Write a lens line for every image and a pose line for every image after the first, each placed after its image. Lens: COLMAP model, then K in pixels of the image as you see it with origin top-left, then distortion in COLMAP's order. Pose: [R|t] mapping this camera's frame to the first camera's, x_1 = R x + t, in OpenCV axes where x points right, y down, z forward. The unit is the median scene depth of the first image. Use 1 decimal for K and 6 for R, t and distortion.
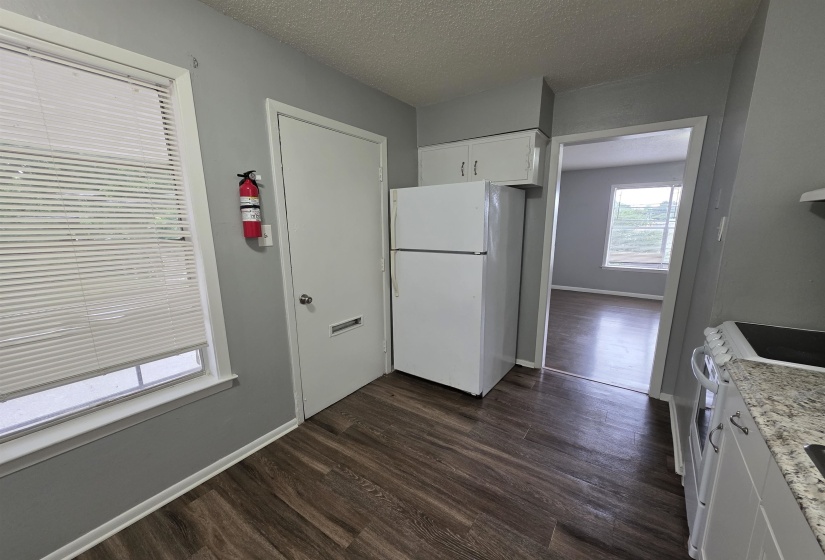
lens RADIAL K [[327.5, 0, 421.9], [0, 327.5, 291.0], [0, 0, 1]] dist [0.003744, 0.000214]
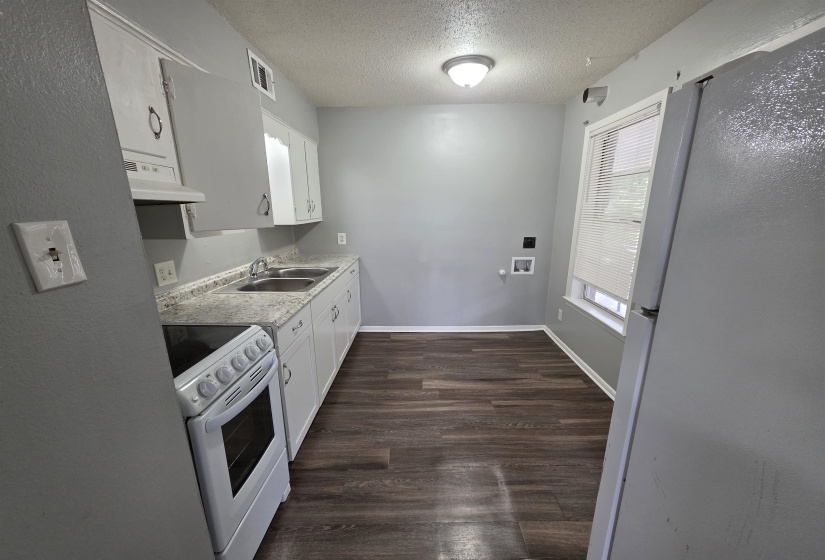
lens RADIAL K [[327.5, 0, 415.6], [0, 327.5, 284.8], [0, 0, 1]] dist [0.003744, 0.000214]
pose [[-0.828433, 0.143754, -0.541326, 0.844716], [-0.105575, 0.909096, 0.402987, -0.387491], [0.550048, 0.390999, -0.737948, 1.611338]]
